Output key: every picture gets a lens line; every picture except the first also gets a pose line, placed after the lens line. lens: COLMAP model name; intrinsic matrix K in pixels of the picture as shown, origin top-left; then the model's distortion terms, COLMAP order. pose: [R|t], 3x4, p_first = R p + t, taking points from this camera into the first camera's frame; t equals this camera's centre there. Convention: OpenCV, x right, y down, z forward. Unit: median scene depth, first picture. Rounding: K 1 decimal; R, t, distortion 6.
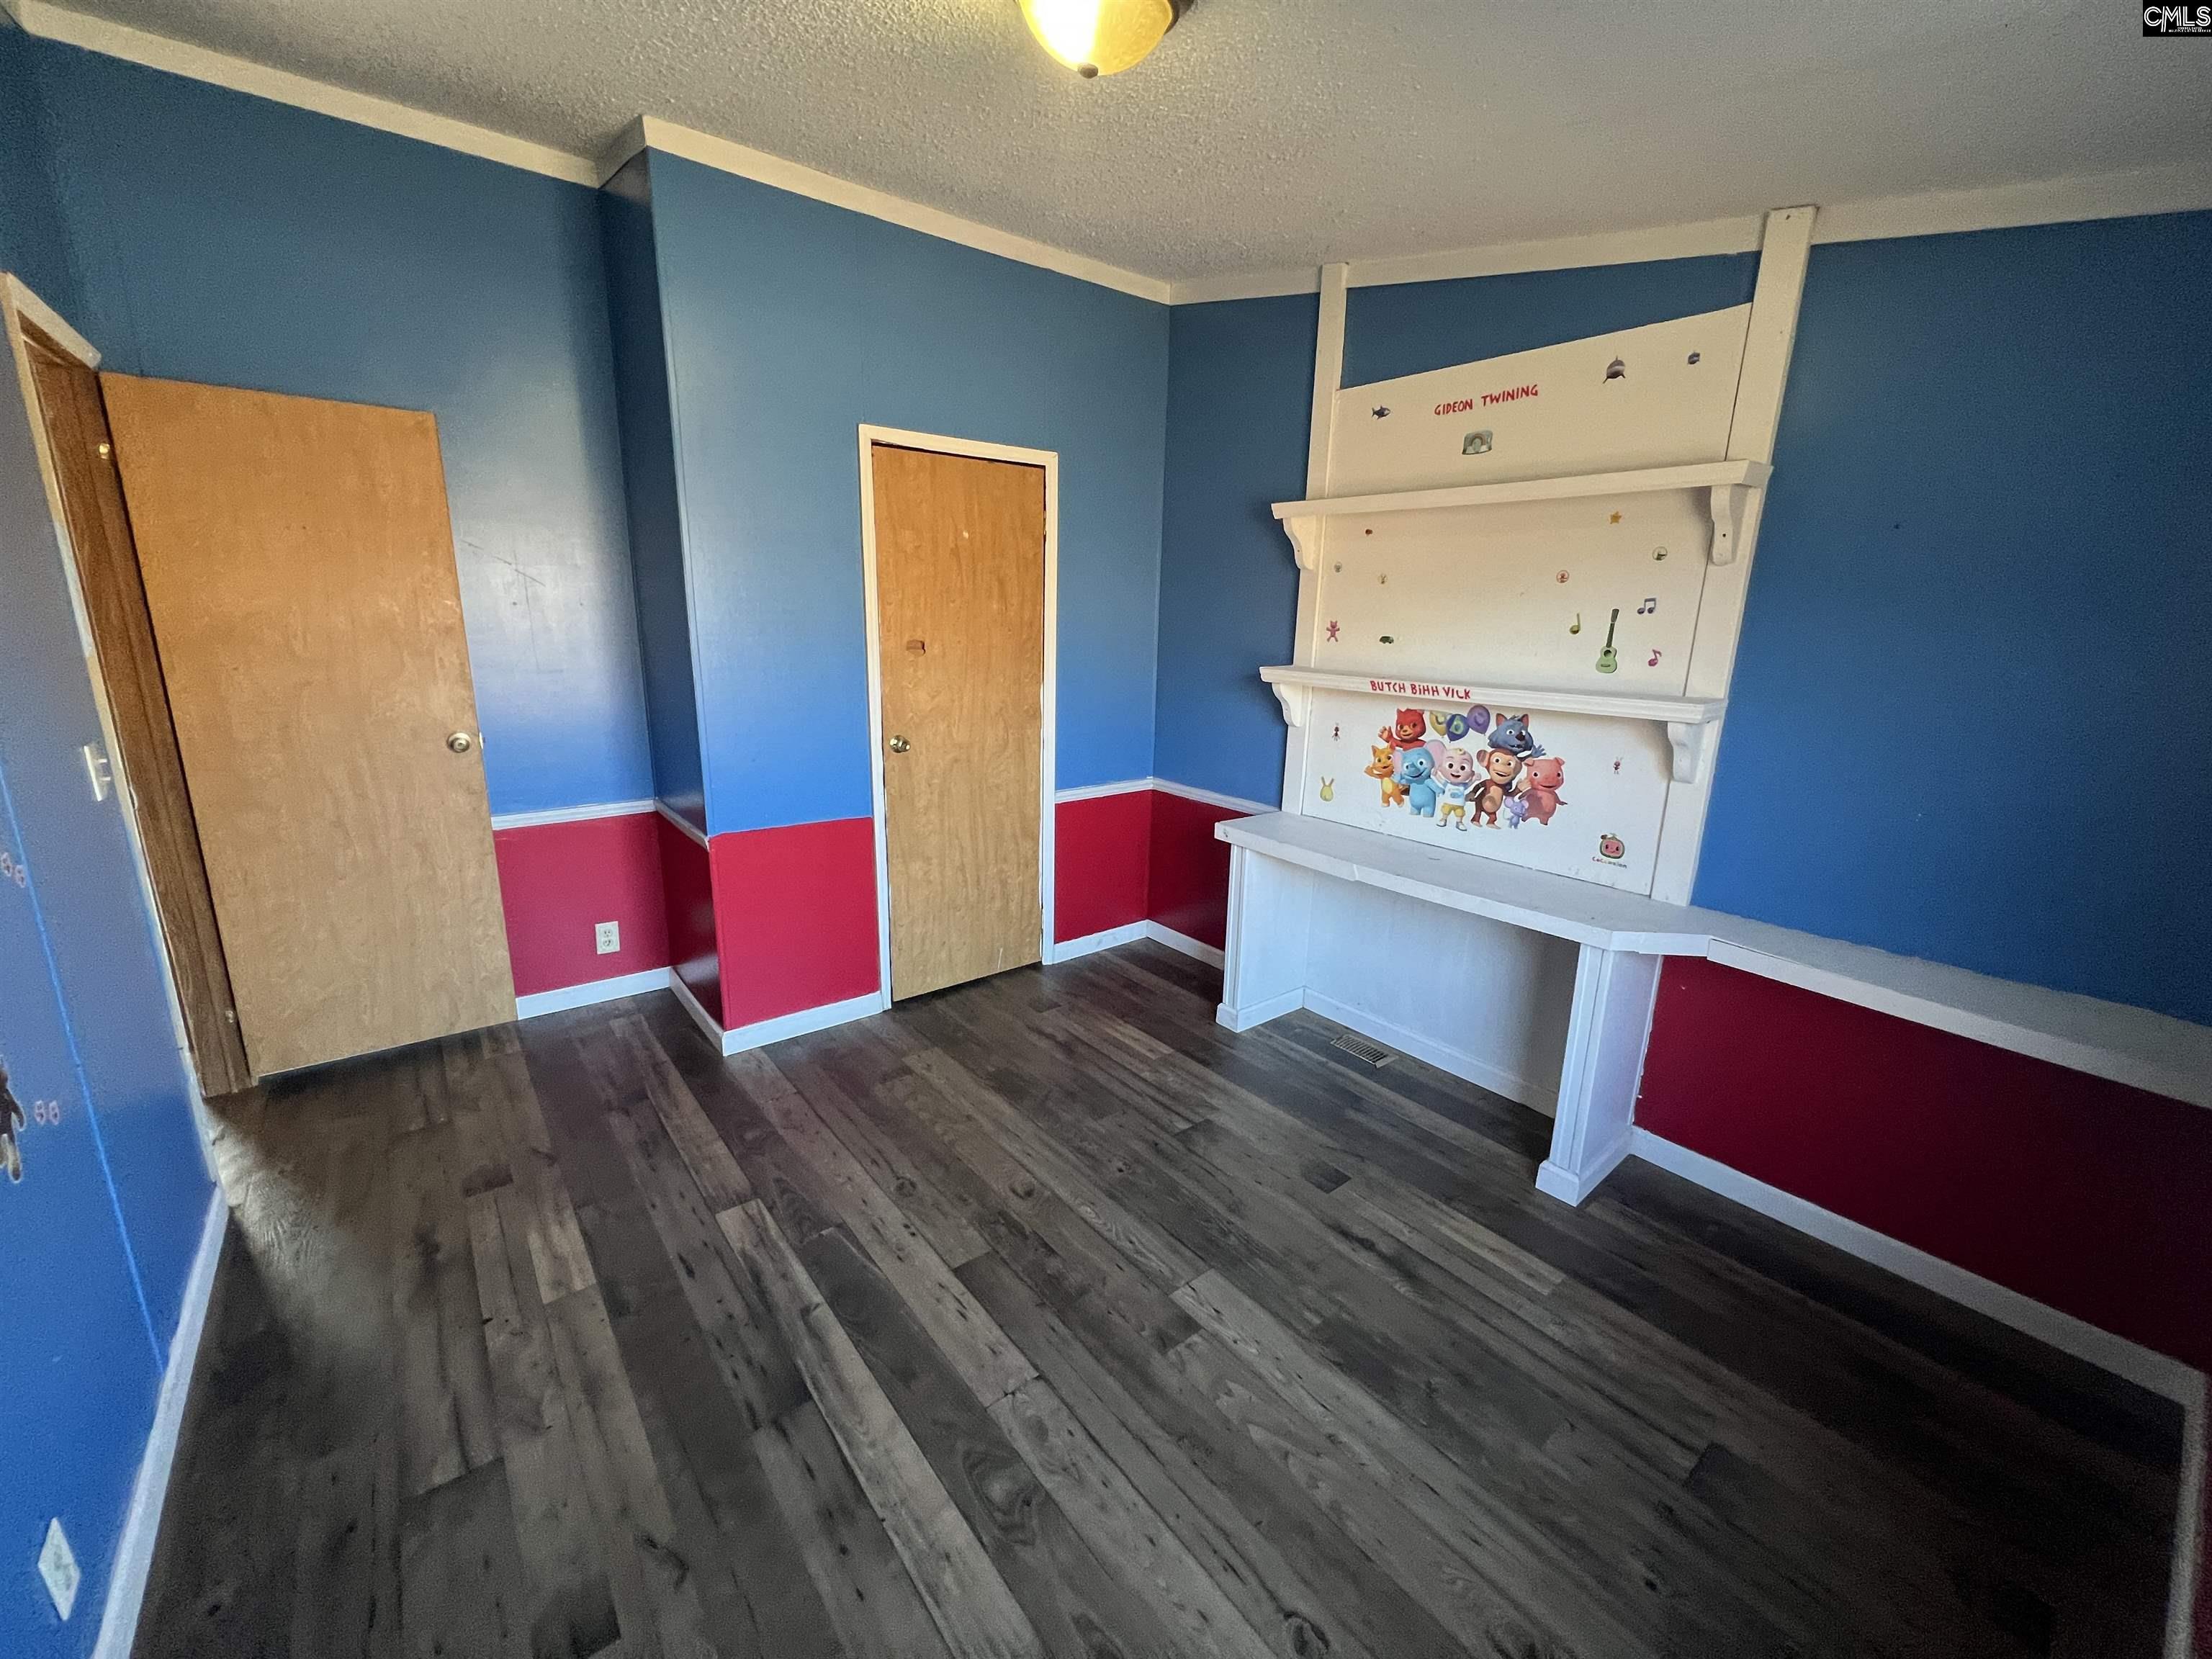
lens RADIAL K [[882.8, 0, 1104.2], [0, 882.8, 823.2], [0, 0, 1]] dist [-0.002387, 0.000445]
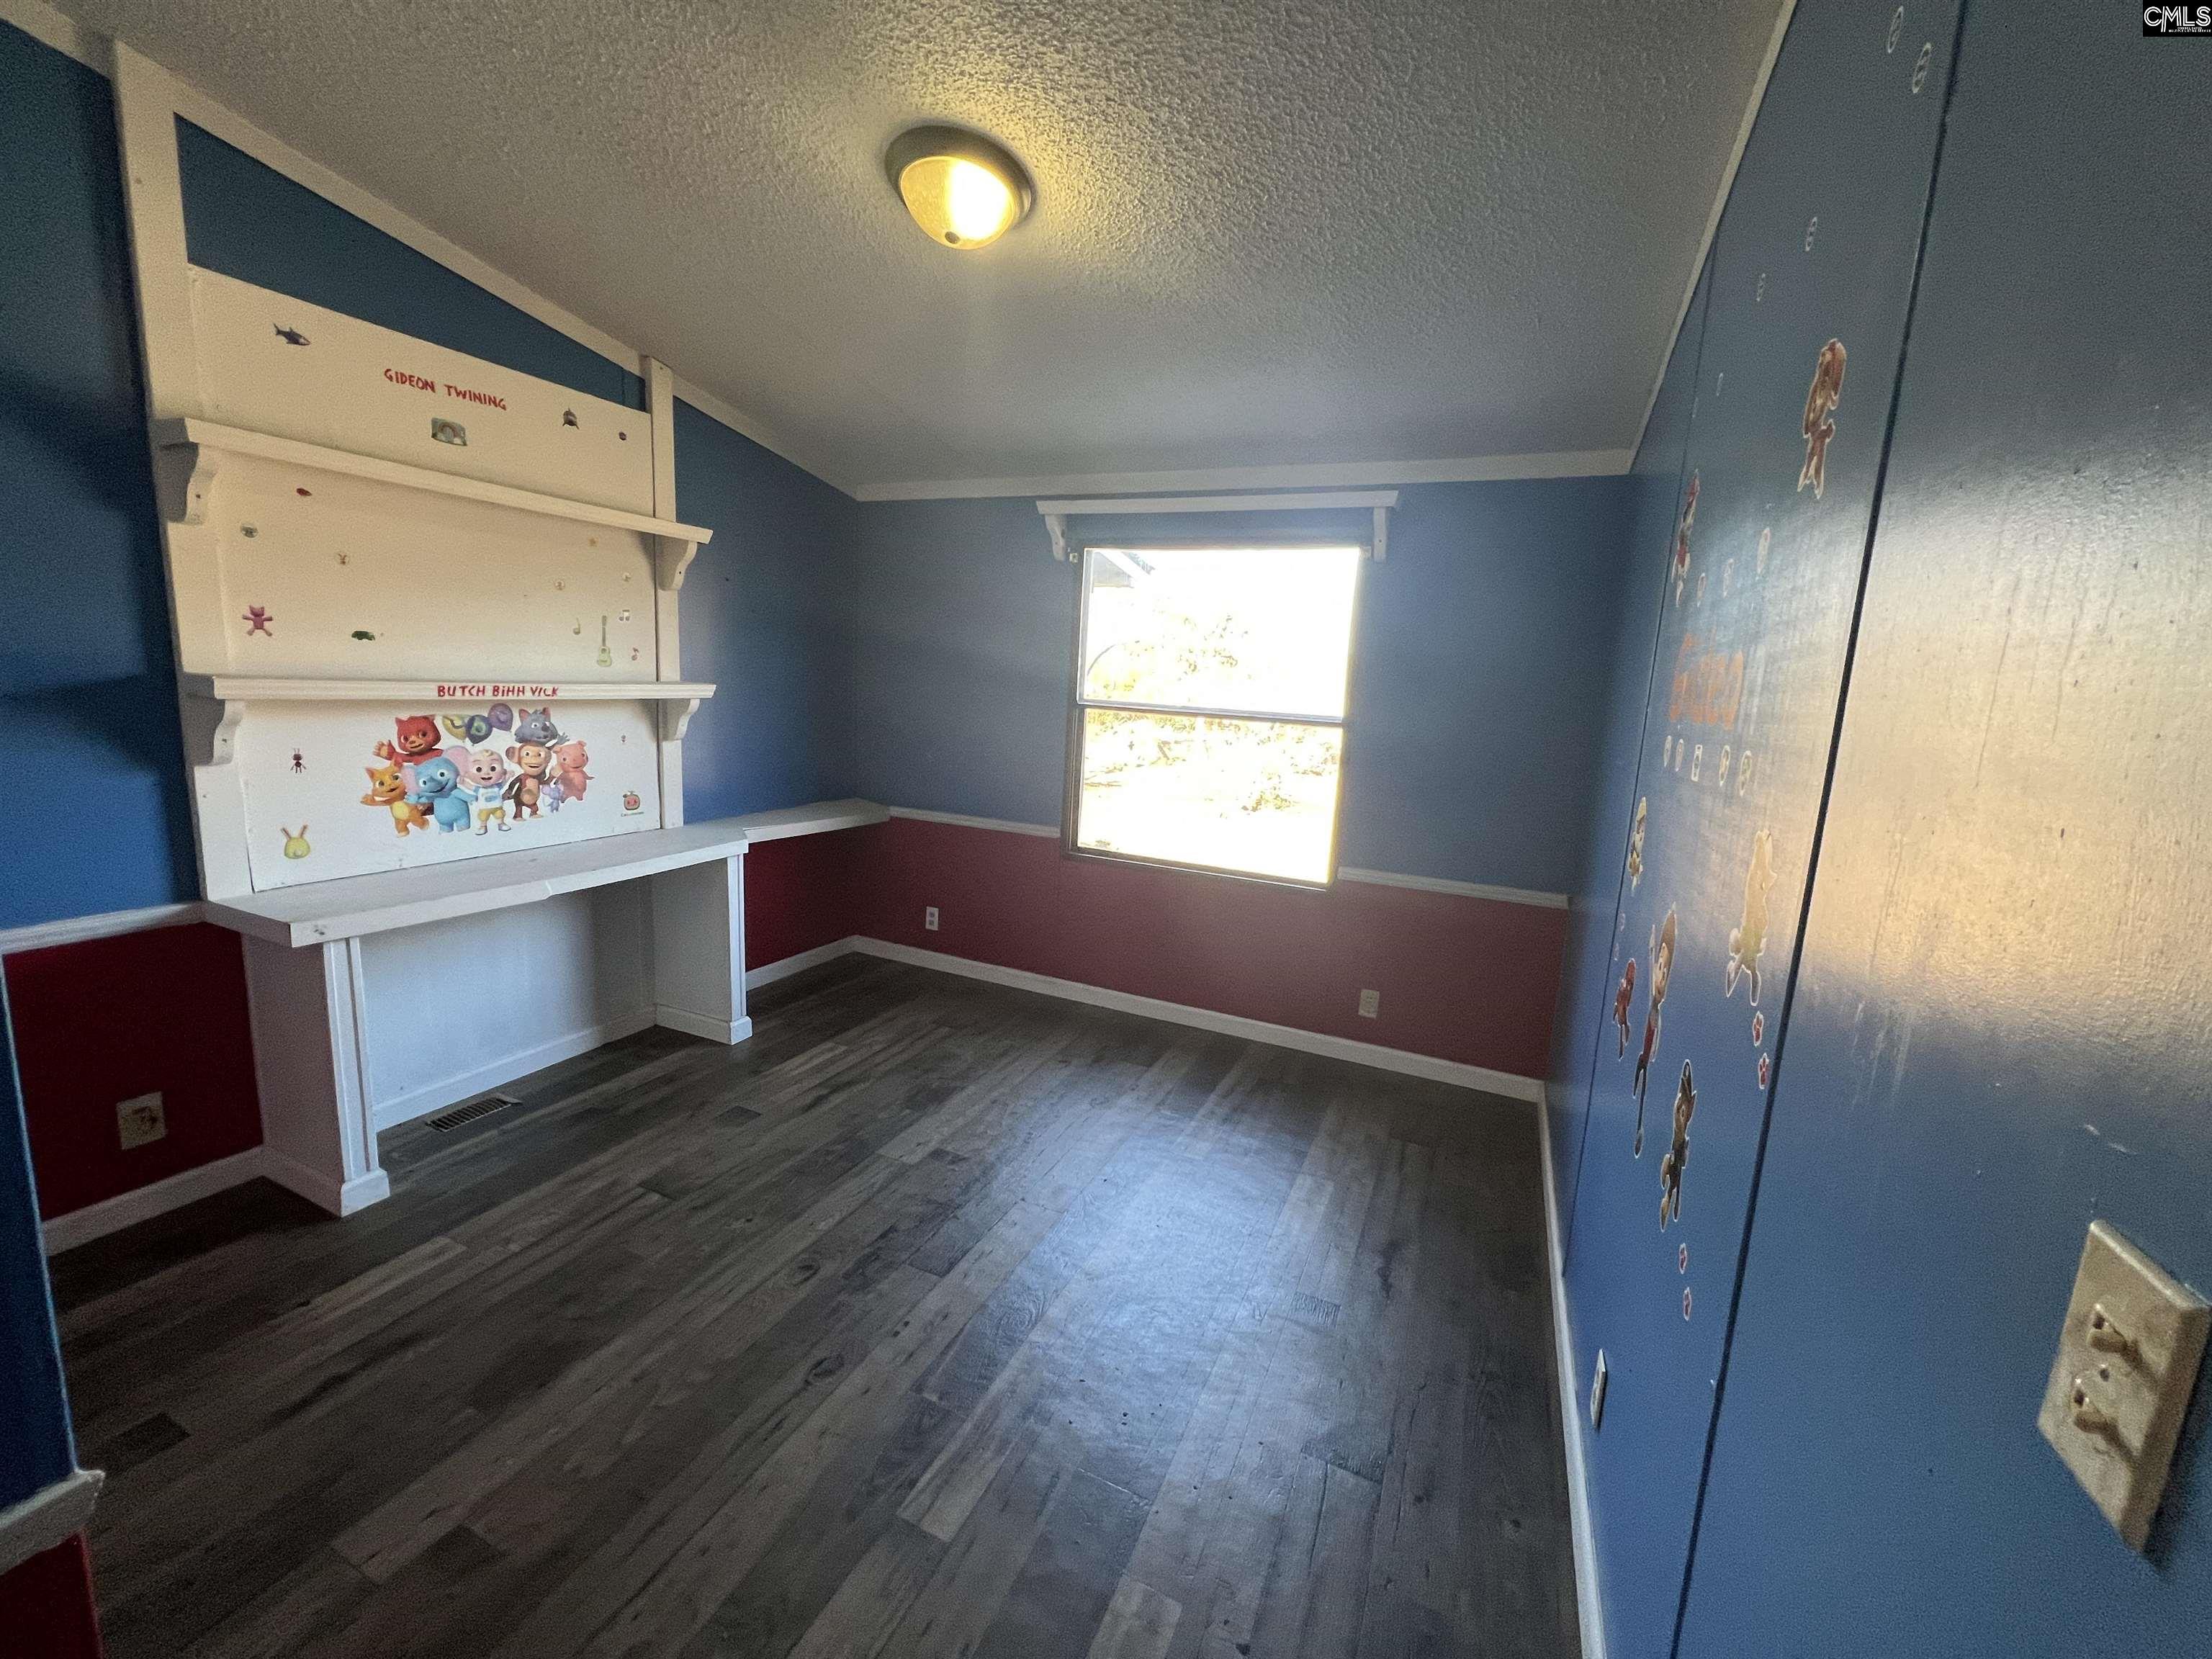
lens RADIAL K [[882.8, 0, 1104.2], [0, 882.8, 823.2], [0, 0, 1]] dist [-0.002387, 0.000445]
pose [[-0.452526, -0.191712, 0.870900, -0.854775], [0.148190, 0.946872, 0.285436, -0.206378], [-0.879352, 0.258226, -0.400074, 0.909358]]
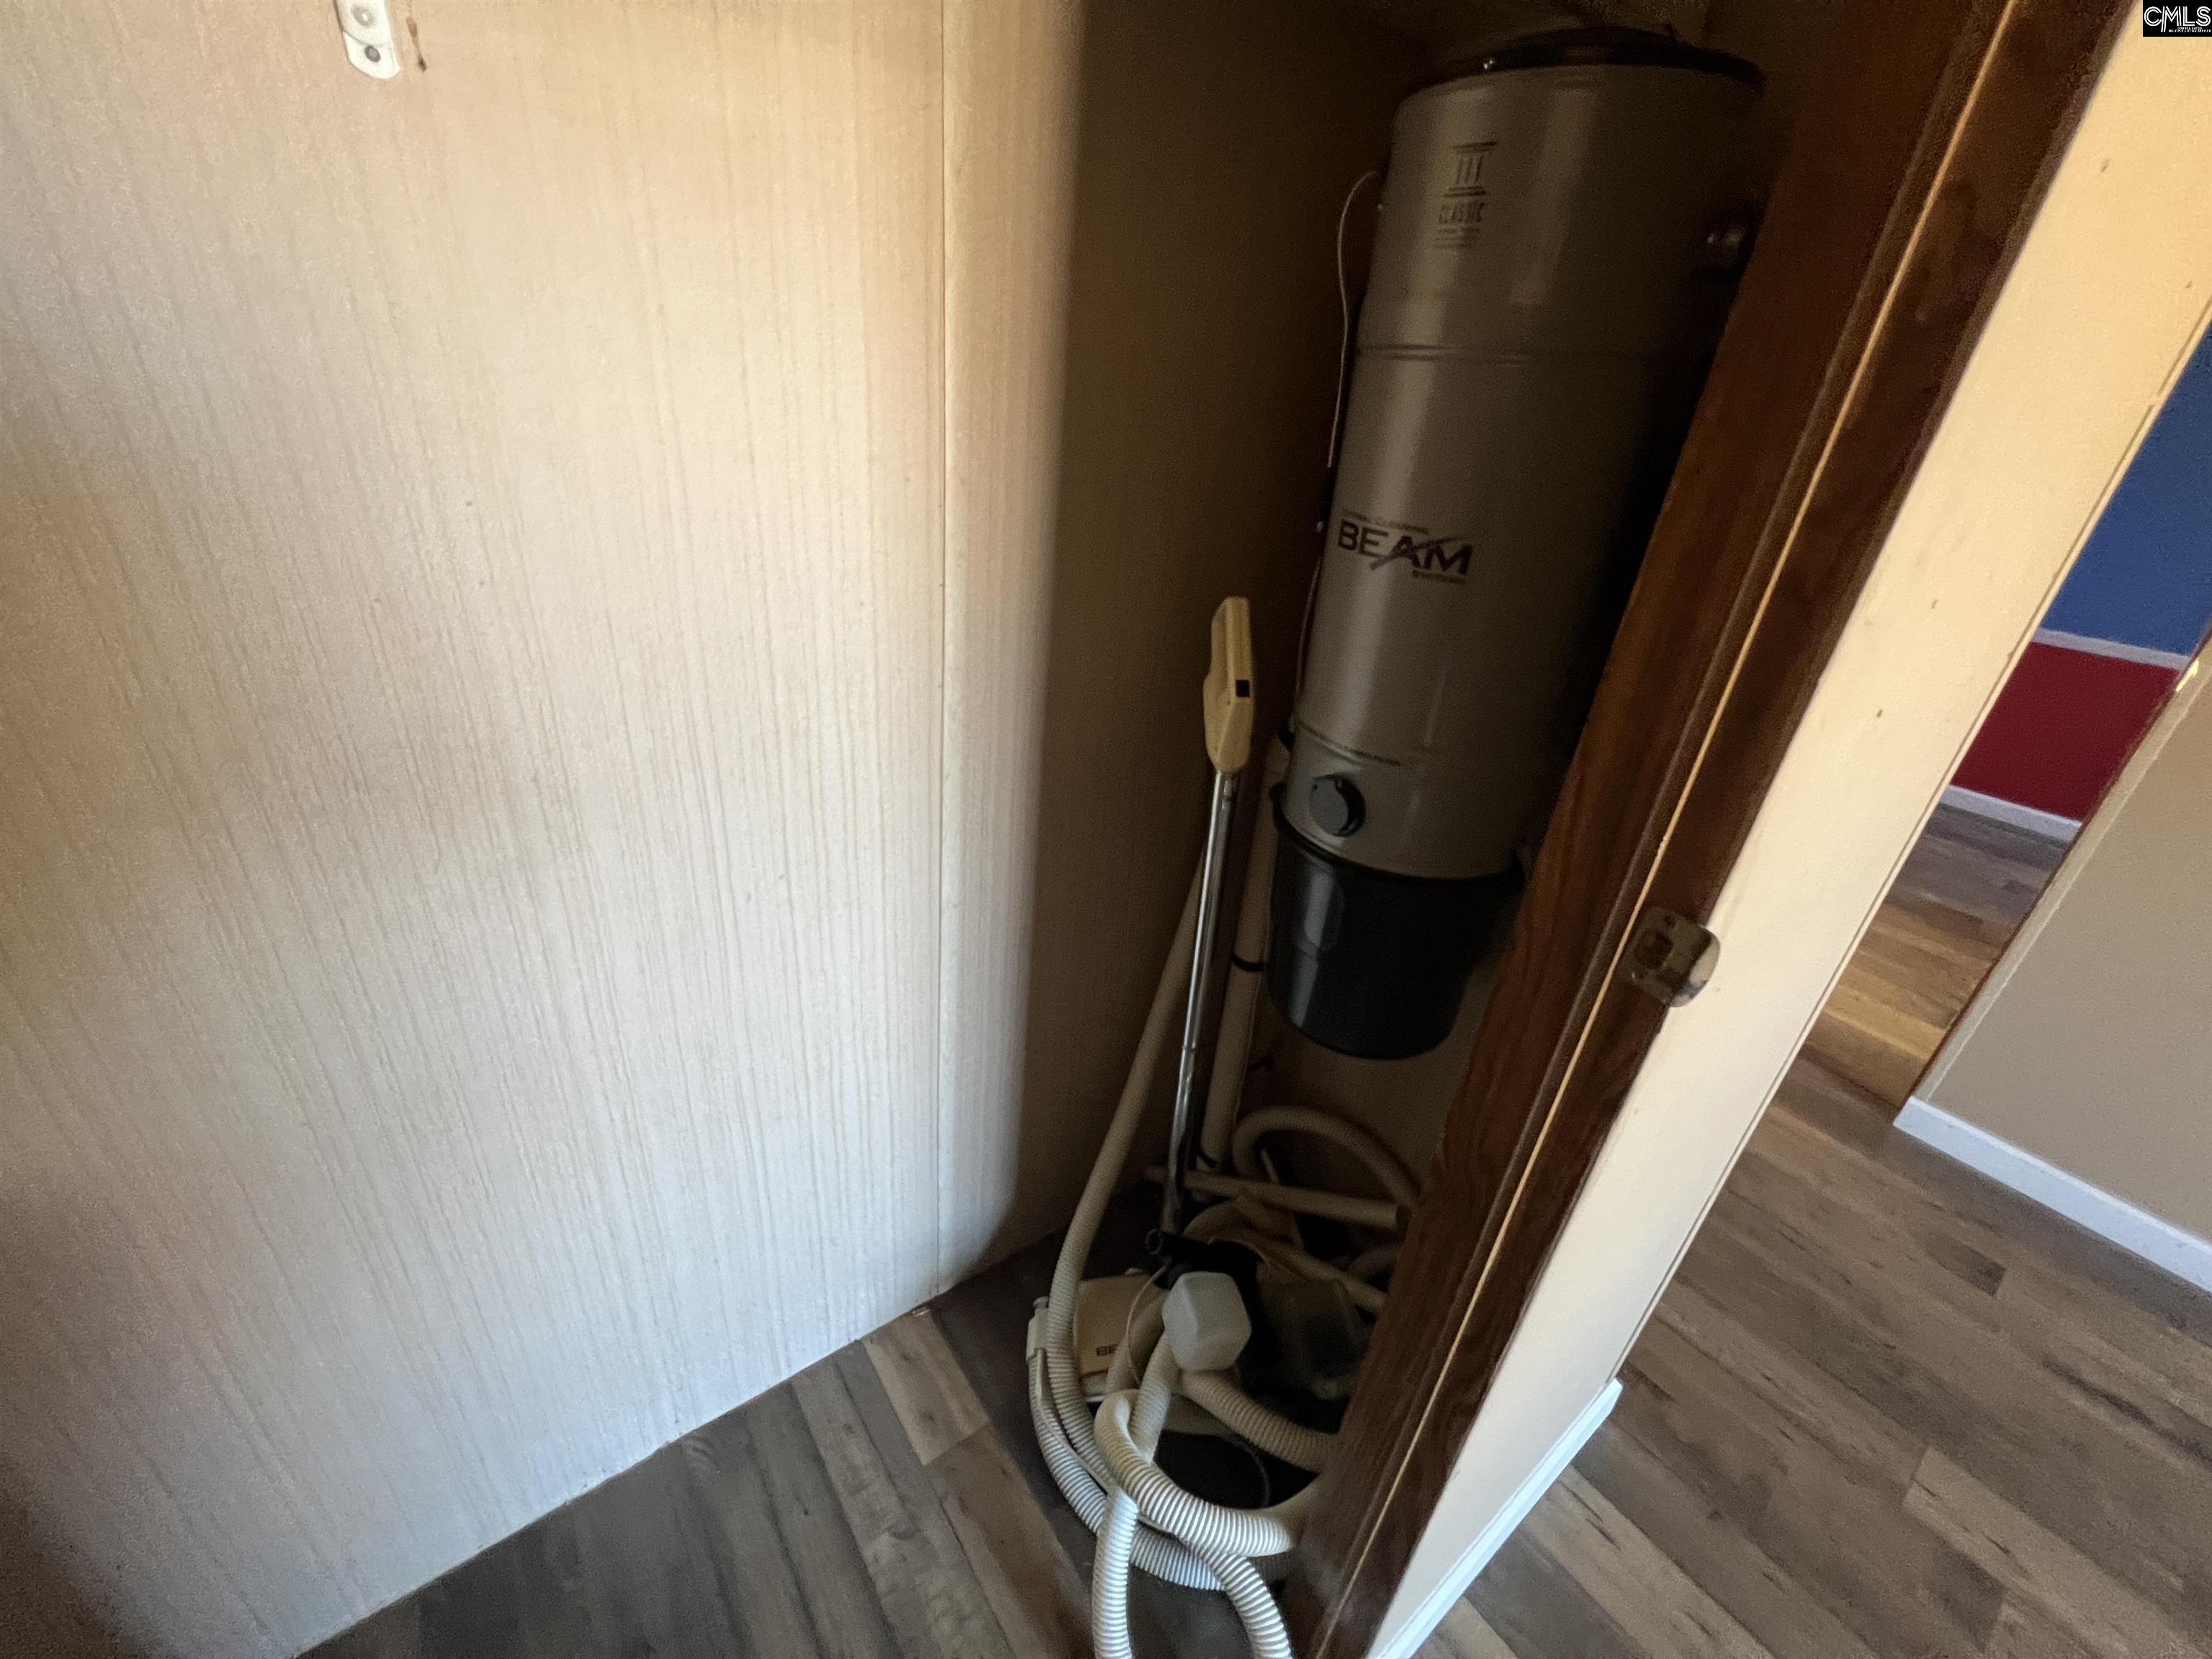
lens RADIAL K [[869.6, 0, 1106.0], [0, 869.6, 829.5], [0, 0, 1]] dist [-0.000758, -0.000855]
pose [[0.997531, 0.069709, -0.008518, -0.413620], [-0.066359, 0.975317, 0.210604, -0.020185], [0.022988, -0.209518, 0.977534, 0.387500]]
